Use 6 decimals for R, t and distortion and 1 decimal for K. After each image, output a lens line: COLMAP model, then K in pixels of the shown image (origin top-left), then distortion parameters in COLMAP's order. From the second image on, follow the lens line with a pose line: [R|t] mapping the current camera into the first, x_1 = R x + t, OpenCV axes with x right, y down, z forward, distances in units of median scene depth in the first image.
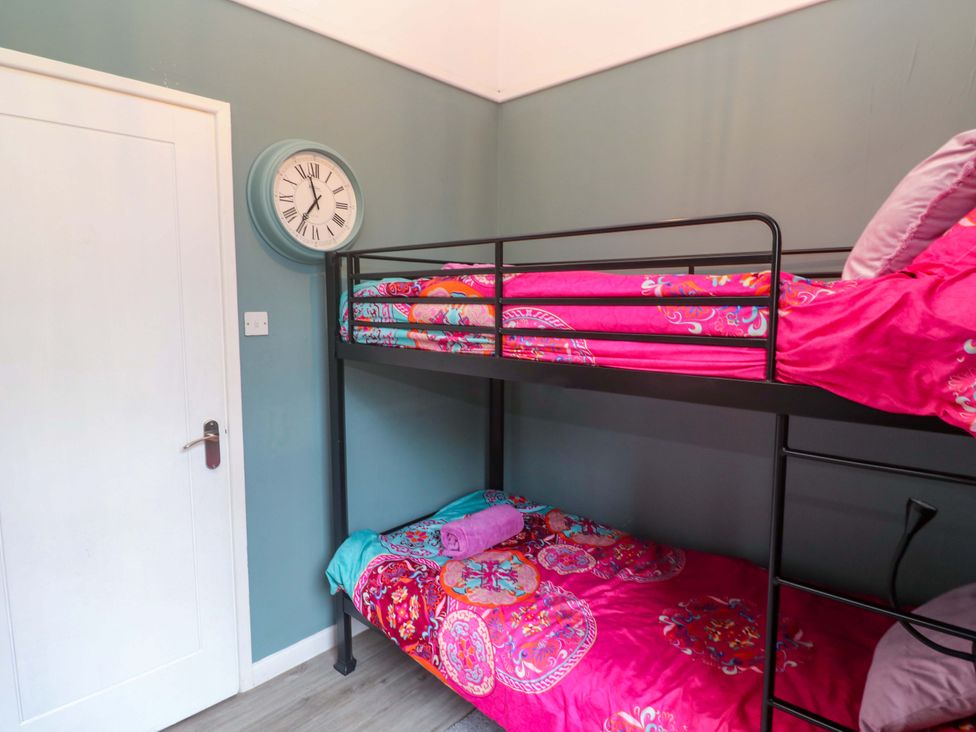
lens RADIAL K [[525.5, 0, 487.6], [0, 525.5, 352.5], [0, 0, 1]] dist [0.001020, -0.013548]
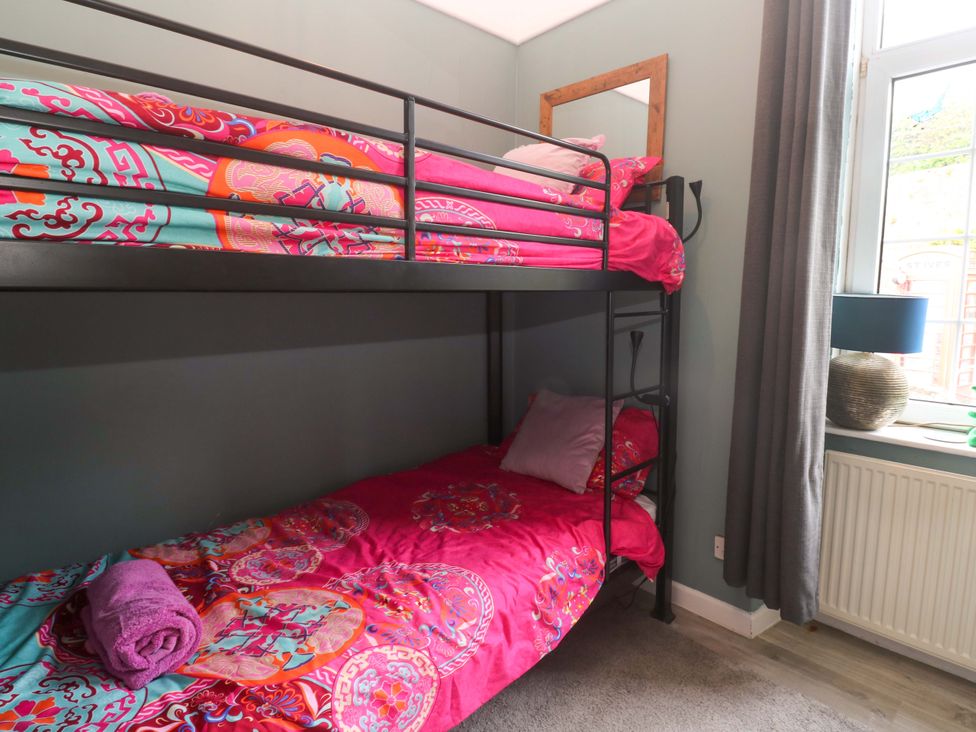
lens RADIAL K [[525.5, 0, 487.6], [0, 525.5, 352.5], [0, 0, 1]] dist [0.001020, -0.013548]
pose [[0.105926, -0.113343, 0.987893, -0.689406], [0.094960, 0.990095, 0.103414, 0.066912], [-0.989829, 0.082857, 0.115640, 0.798640]]
